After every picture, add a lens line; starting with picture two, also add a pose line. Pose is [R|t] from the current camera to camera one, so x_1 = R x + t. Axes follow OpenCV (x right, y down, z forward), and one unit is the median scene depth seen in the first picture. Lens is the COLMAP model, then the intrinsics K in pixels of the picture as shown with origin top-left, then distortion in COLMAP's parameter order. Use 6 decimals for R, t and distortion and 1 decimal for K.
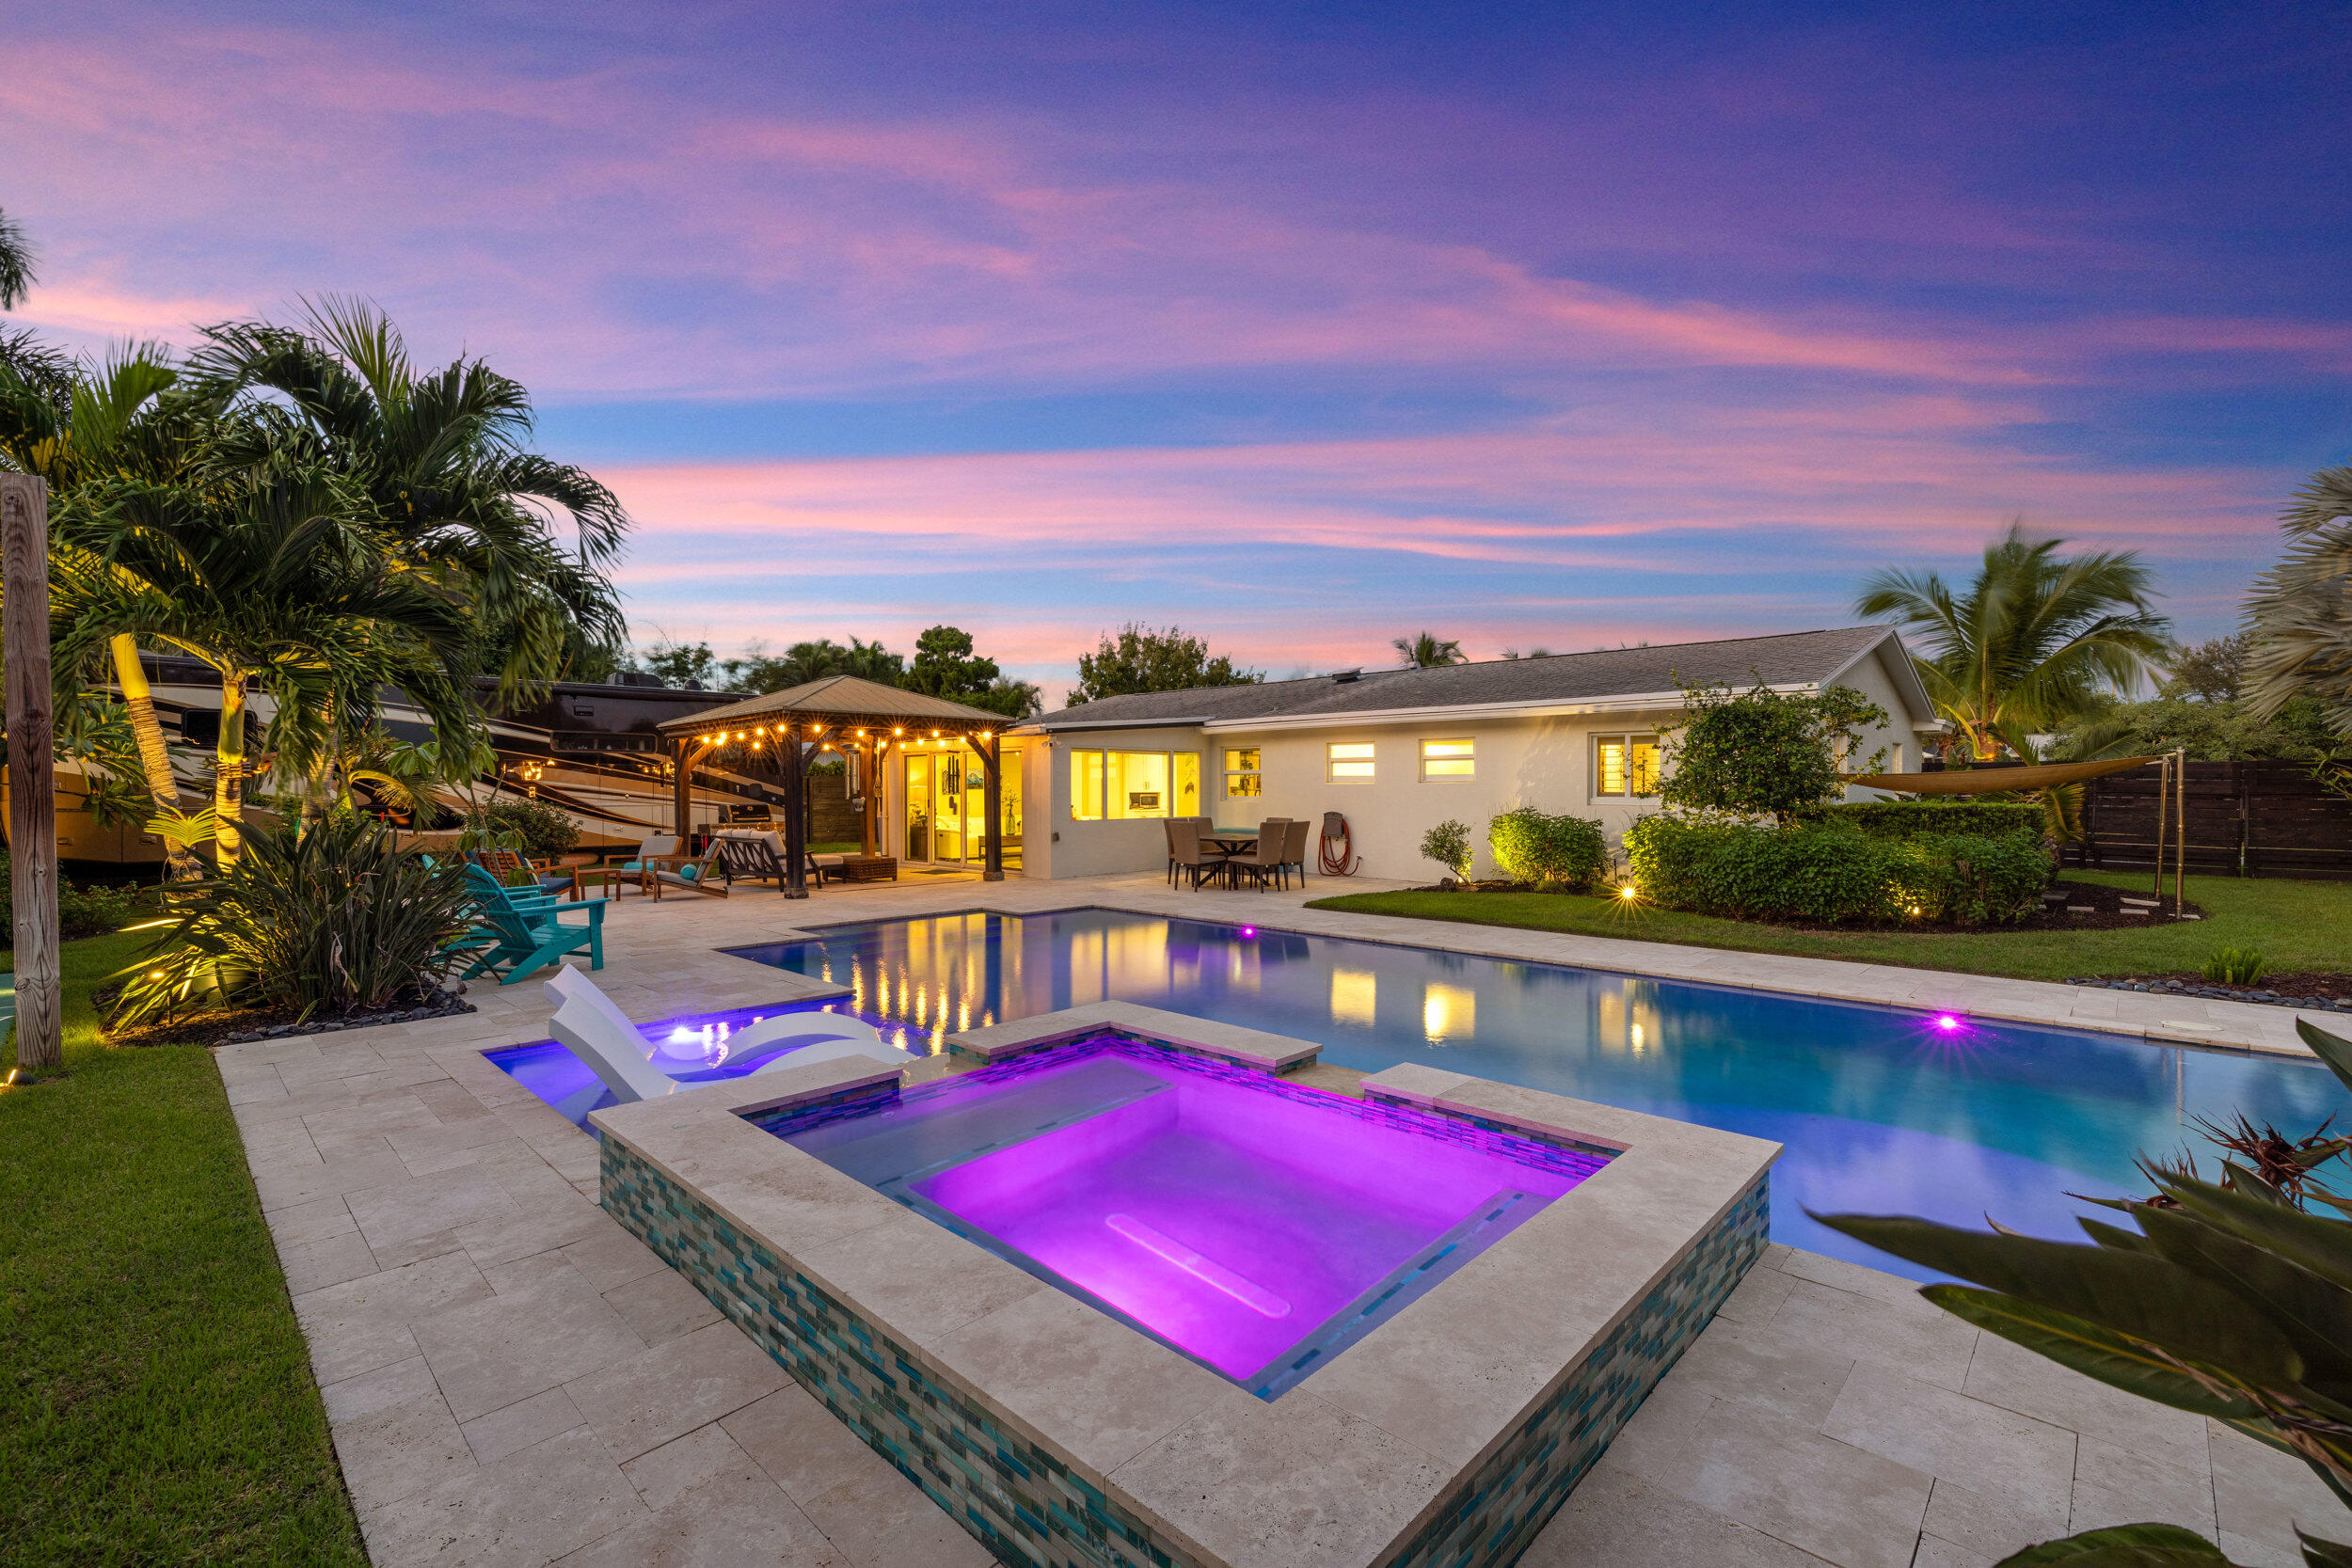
lens RADIAL K [[1014.5, 0, 1176.0], [0, 1014.5, 784.0], [0, 0, 1]] dist [-0.001818, -0.000257]
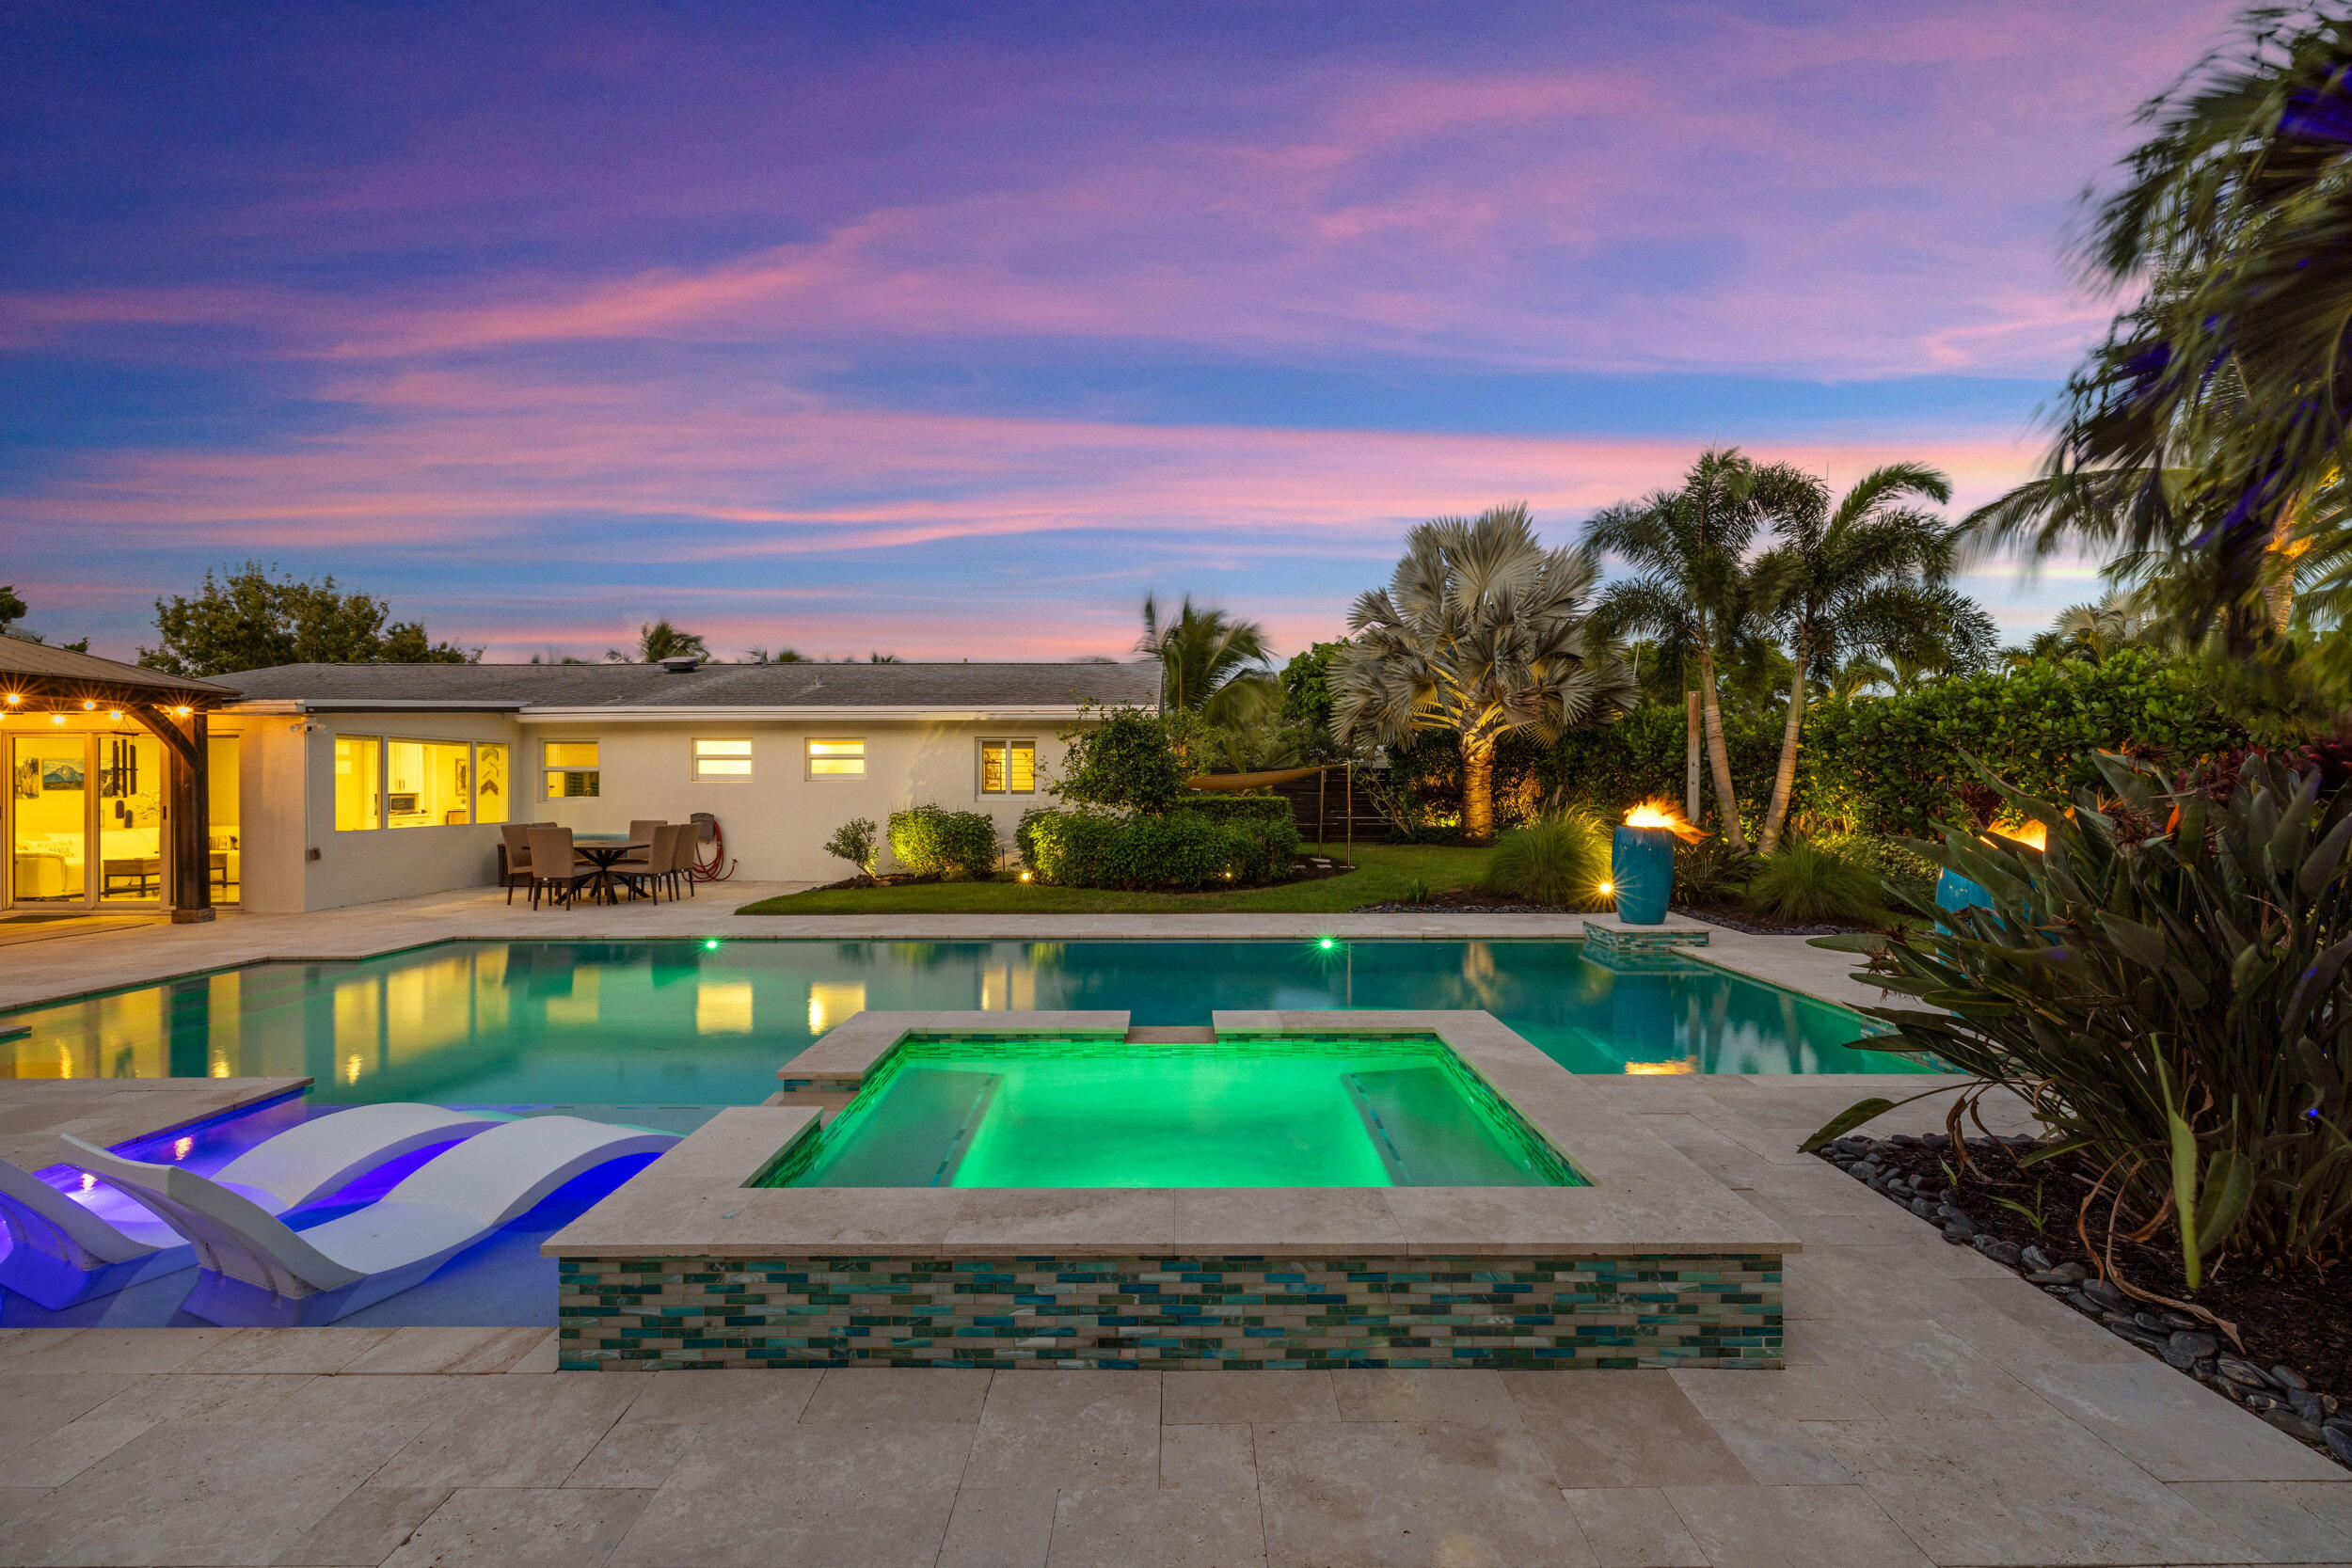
lens RADIAL K [[1000.9, 0, 1176.0], [0, 1000.9, 784.0], [0, 0, 1]] dist [-0.000534, 0.000010]
pose [[0.717281, 0.000060, 0.696784, -0.193618], [-0.000365, 1.000000, 0.000289, 0.000853], [-0.696784, -0.000462, 0.717281, 0.050404]]
